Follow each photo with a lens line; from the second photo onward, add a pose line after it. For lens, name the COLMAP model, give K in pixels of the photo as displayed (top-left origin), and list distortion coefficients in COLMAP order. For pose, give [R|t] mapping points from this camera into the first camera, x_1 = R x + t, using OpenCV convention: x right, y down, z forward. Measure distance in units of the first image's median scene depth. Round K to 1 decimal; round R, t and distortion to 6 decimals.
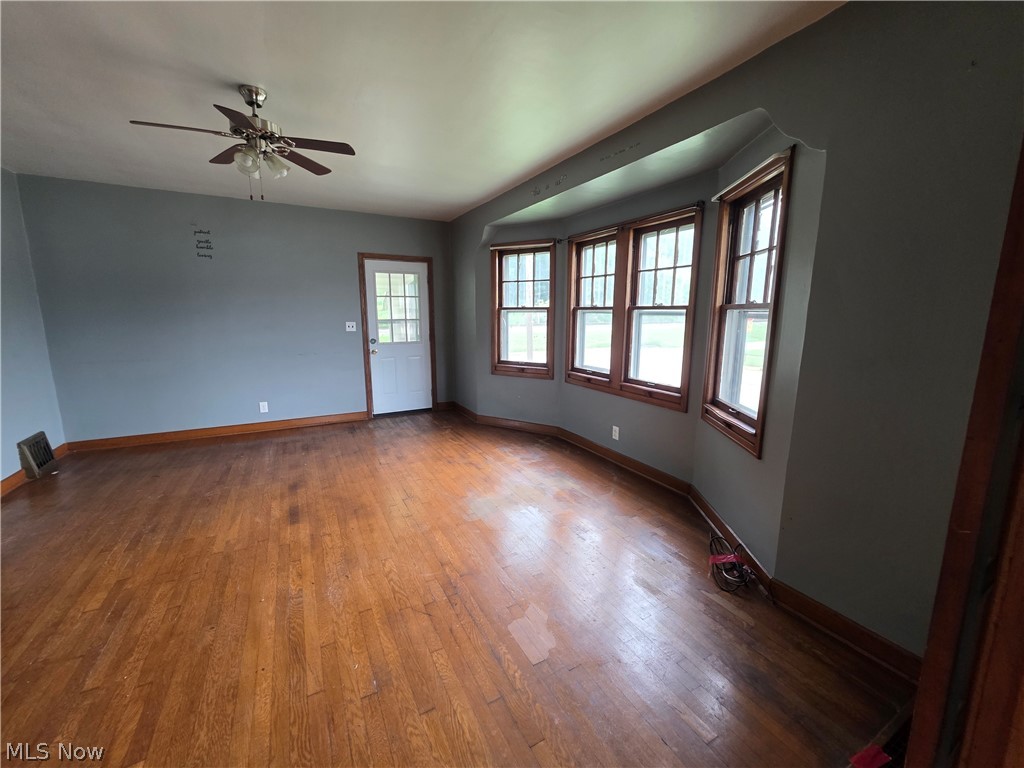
lens RADIAL K [[410.3, 0, 516.5], [0, 410.3, 382.7], [0, 0, 1]] dist [0.001069, -0.000097]
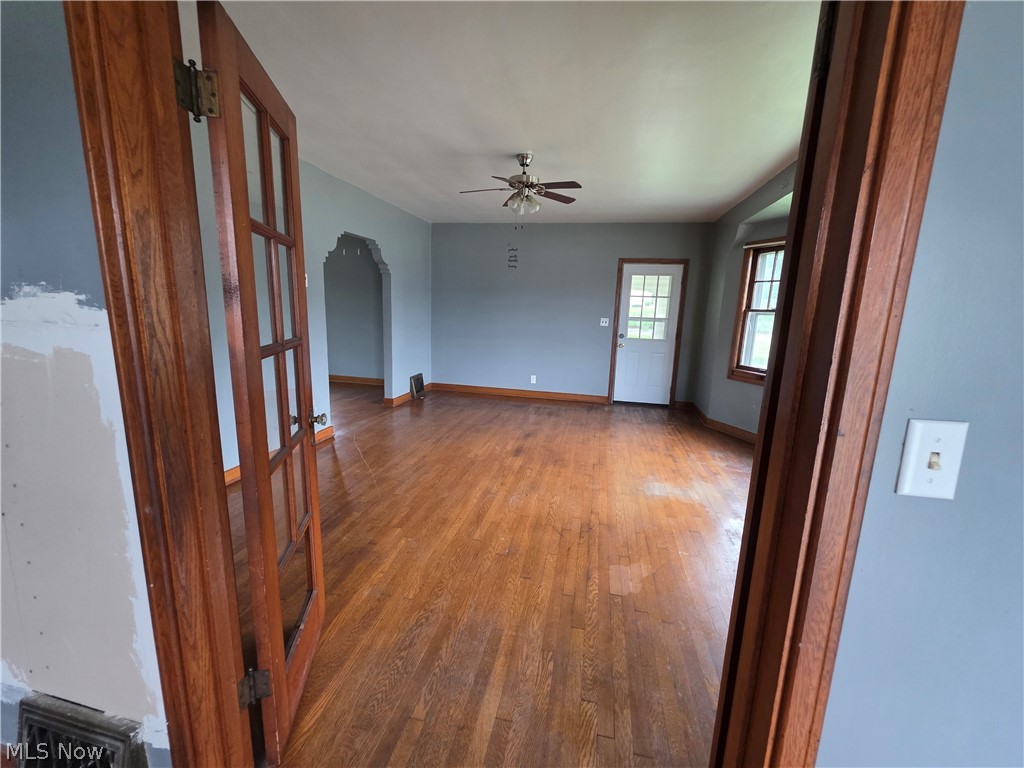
lens RADIAL K [[410.3, 0, 516.5], [0, 410.3, 382.7], [0, 0, 1]] dist [0.001069, -0.000097]
pose [[0.764293, 0.141525, -0.629147, 0.220723], [-0.143366, 0.988495, 0.048198, 0.018079], [0.628730, 0.053361, 0.775791, -0.072910]]
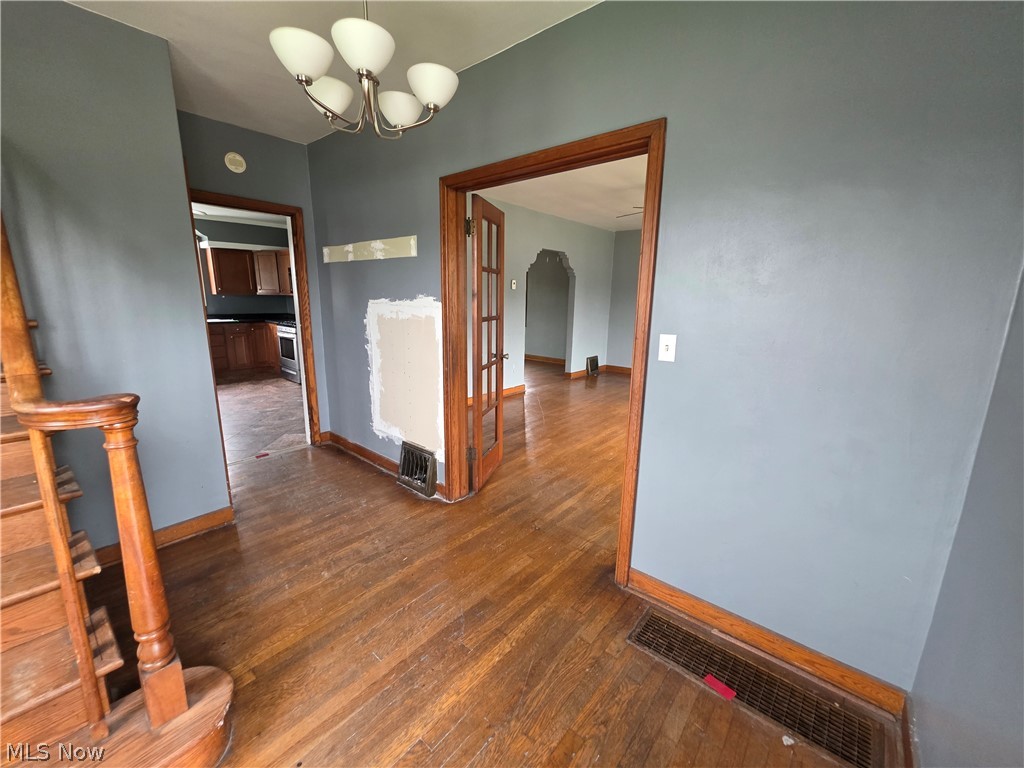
lens RADIAL K [[410.3, 0, 516.5], [0, 410.3, 382.7], [0, 0, 1]] dist [0.001069, -0.000097]
pose [[0.369564, 0.195102, -0.908492, 0.601426], [-0.176262, 0.974676, 0.137615, 0.035840], [0.912334, 0.109275, 0.394594, -0.181910]]
